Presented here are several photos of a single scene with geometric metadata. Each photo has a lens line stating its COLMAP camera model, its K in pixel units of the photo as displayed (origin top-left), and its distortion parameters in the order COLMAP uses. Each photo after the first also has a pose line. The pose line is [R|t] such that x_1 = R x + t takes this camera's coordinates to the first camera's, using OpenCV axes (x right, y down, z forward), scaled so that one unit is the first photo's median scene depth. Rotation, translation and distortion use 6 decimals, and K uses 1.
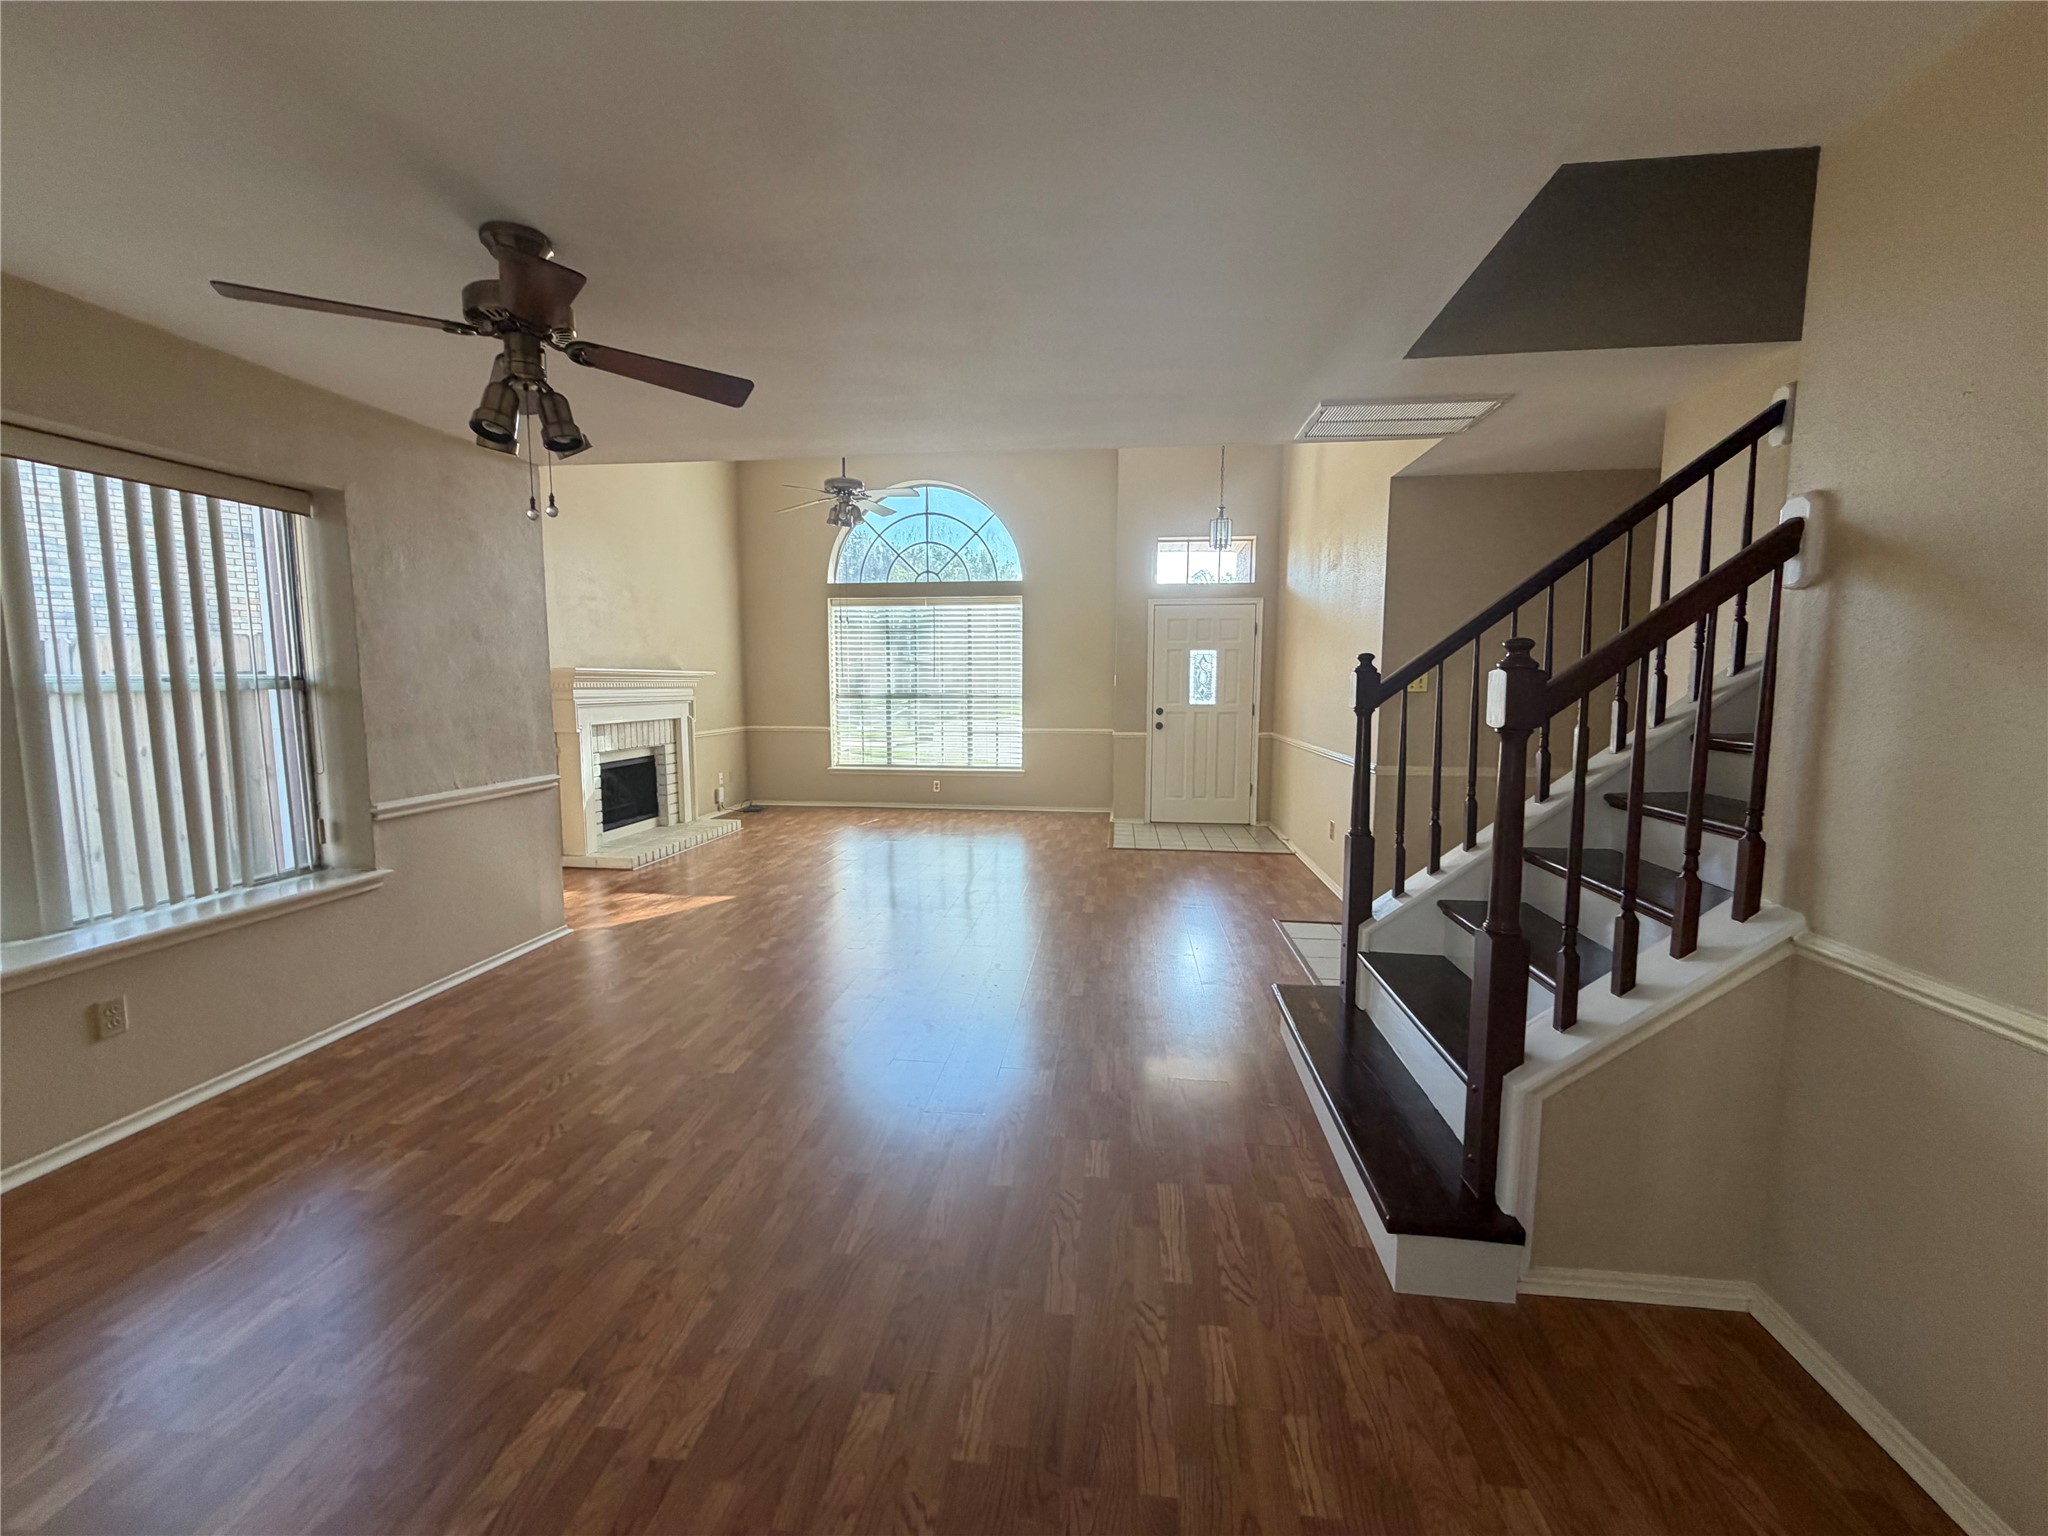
lens RADIAL K [[819.1, 0, 1022.9], [0, 819.1, 763.1], [0, 0, 1]] dist [0.000580, 0.000840]
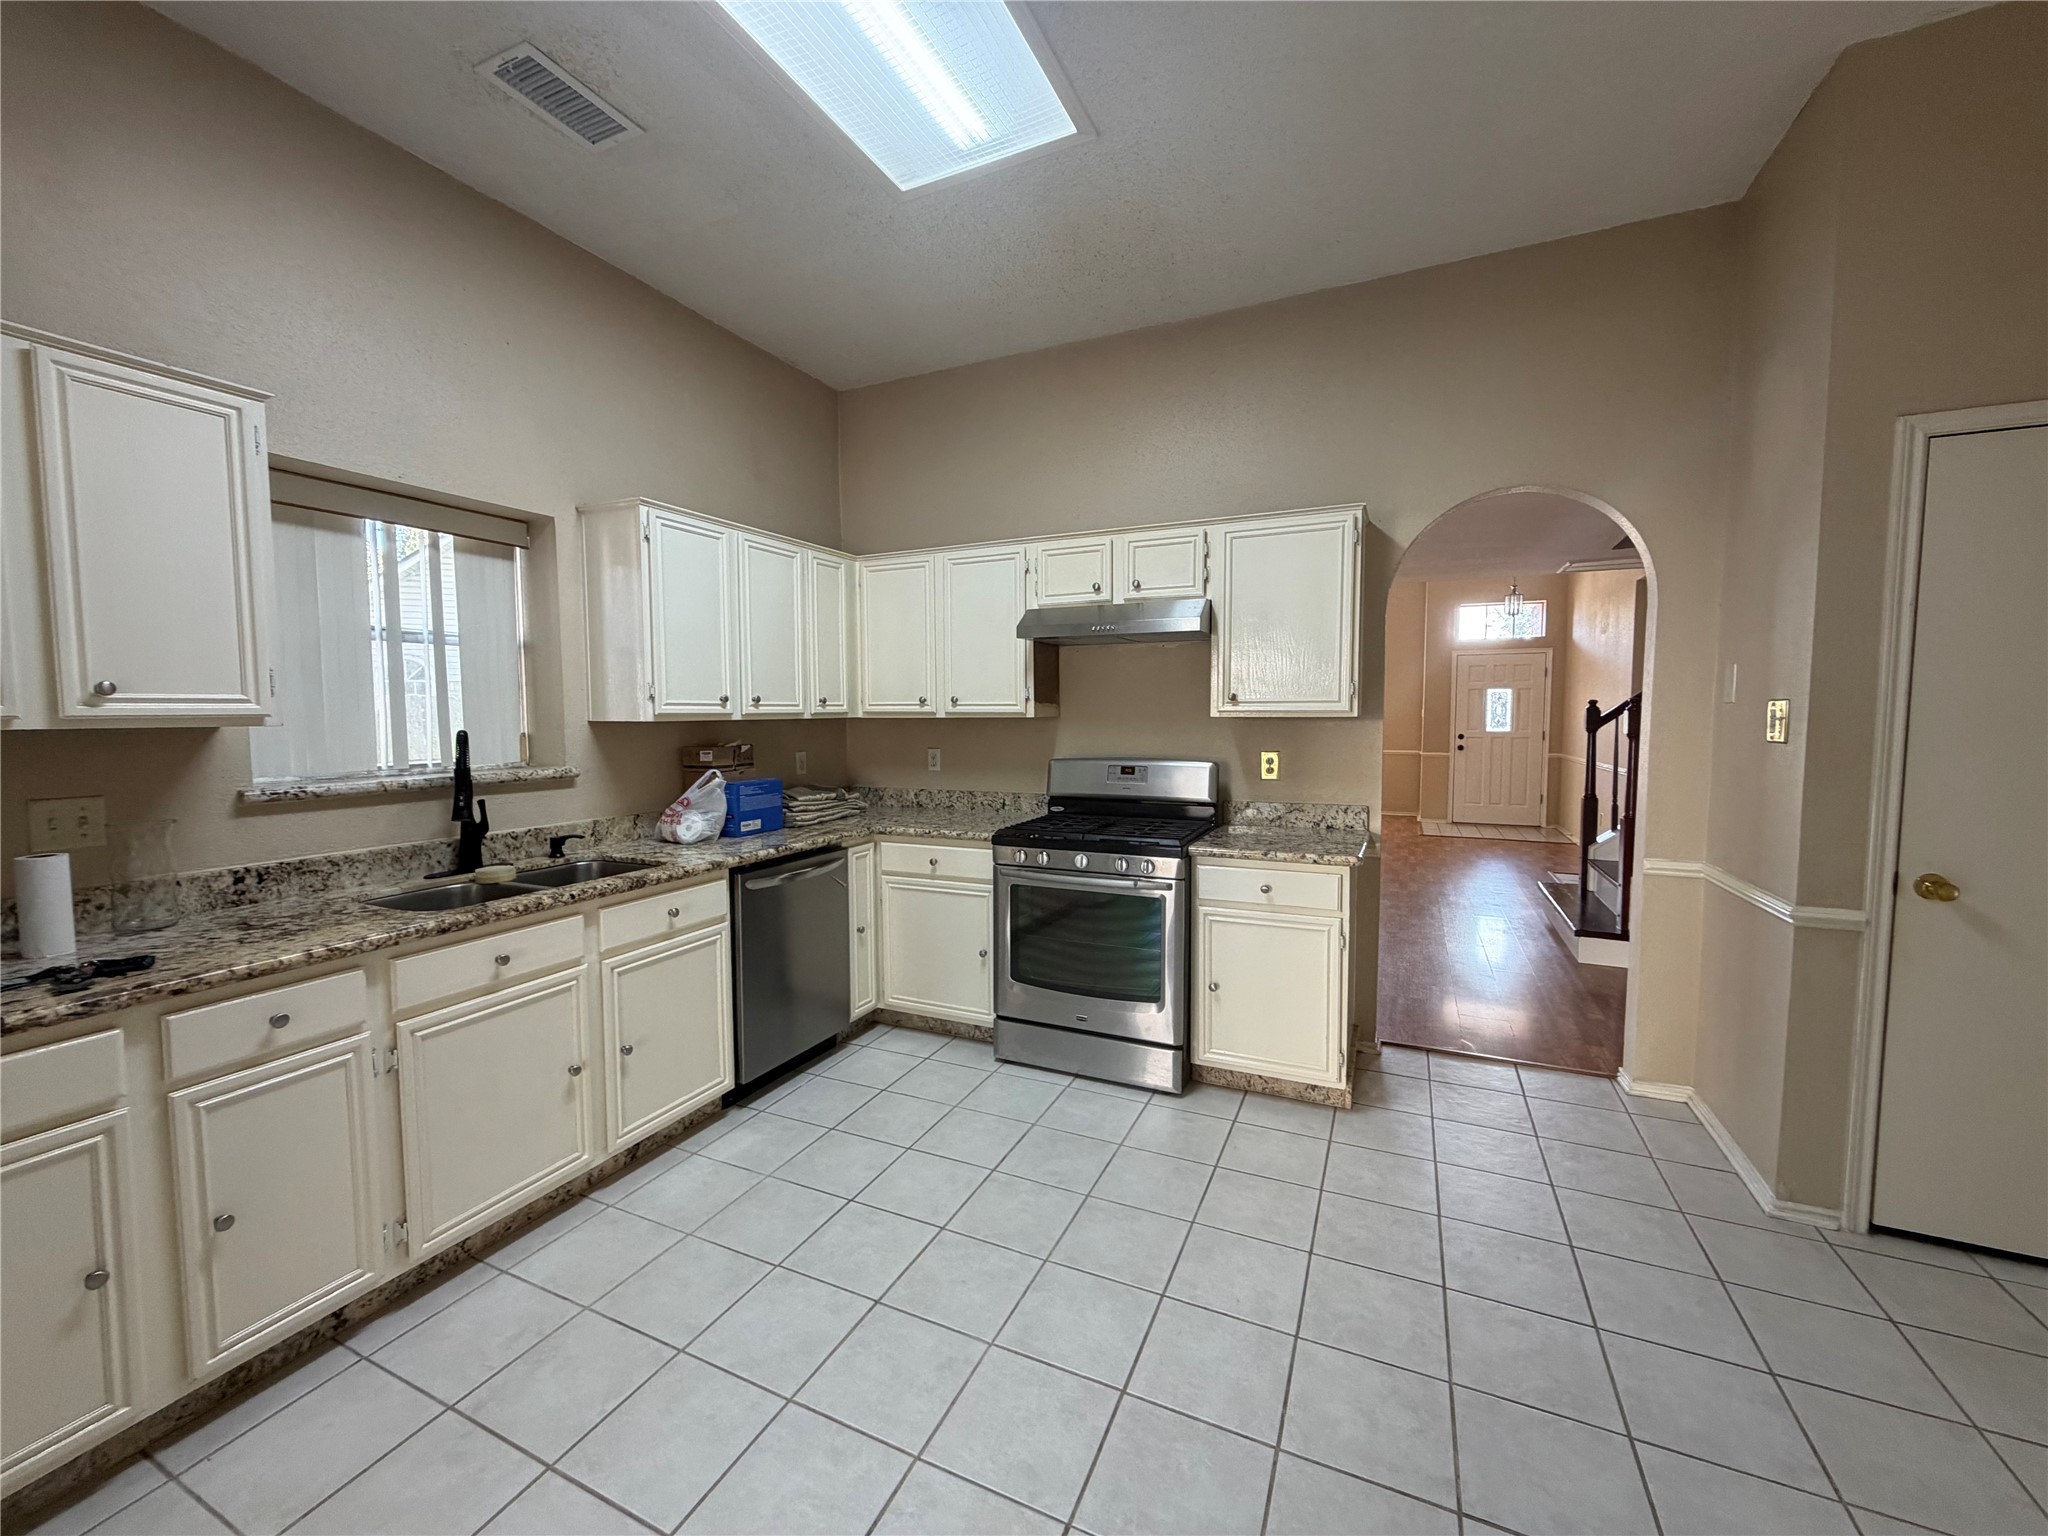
lens RADIAL K [[819.1, 0, 1010.5], [0, 819.1, 766.9], [0, 0, 1]] dist [0.000580, 0.000840]
pose [[0.946449, 0.014815, -0.322512, -0.094776], [-0.025652, 0.999239, -0.029378, 0.043739], [0.321832, 0.036078, 0.946109, -0.485801]]
